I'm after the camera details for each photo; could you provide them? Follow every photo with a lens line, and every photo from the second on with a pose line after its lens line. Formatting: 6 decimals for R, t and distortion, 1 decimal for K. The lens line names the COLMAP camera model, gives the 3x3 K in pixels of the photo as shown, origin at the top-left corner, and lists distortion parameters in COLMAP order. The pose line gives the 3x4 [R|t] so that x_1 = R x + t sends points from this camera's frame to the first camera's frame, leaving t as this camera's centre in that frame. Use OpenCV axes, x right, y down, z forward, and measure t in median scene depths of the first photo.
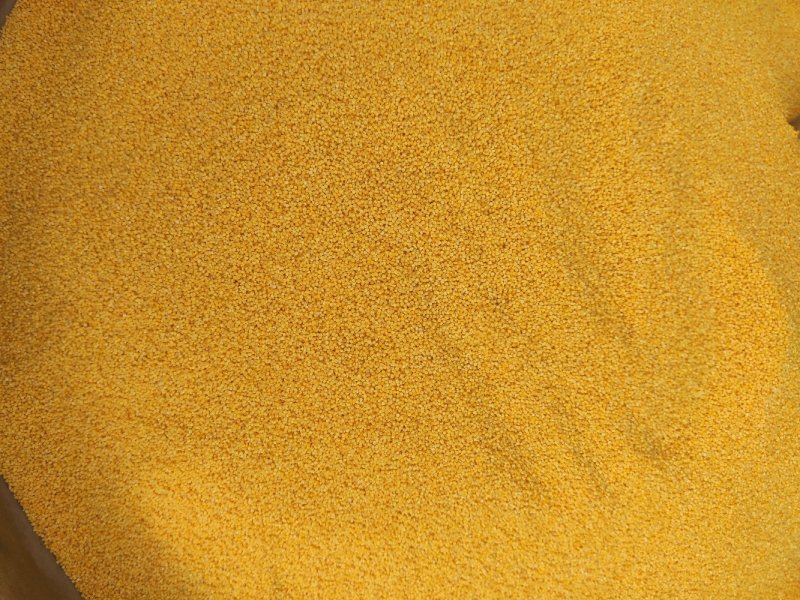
lens RADIAL K [[660.2, 0, 400.0], [0, 660.2, 300.0], [0, 0, 1]] dist [0.038717, -0.073601]
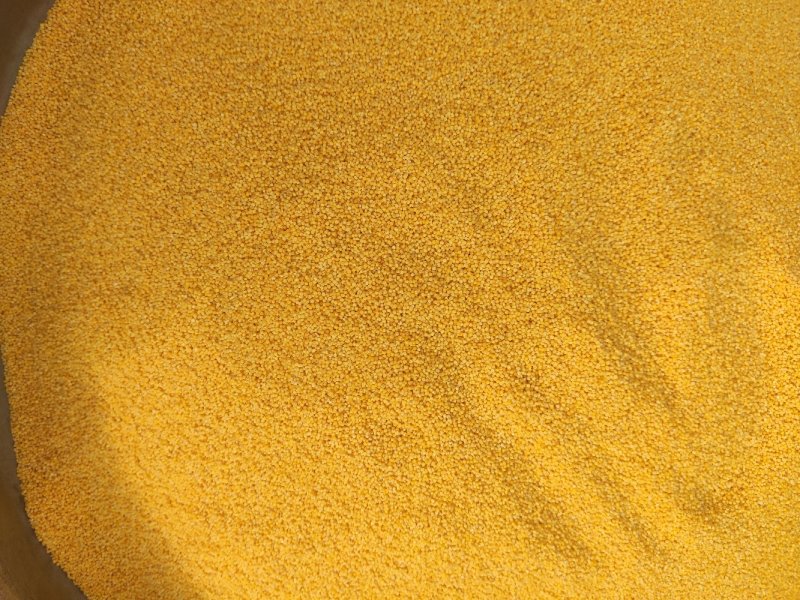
lens RADIAL K [[660.2, 0, 400.0], [0, 660.2, 300.0], [0, 0, 1]] dist [0.038717, -0.073601]
pose [[0.993641, -0.079055, -0.080170, 0.048508], [0.086145, 0.992280, 0.089211, -0.203622], [0.072498, -0.095550, 0.992781, 0.048970]]
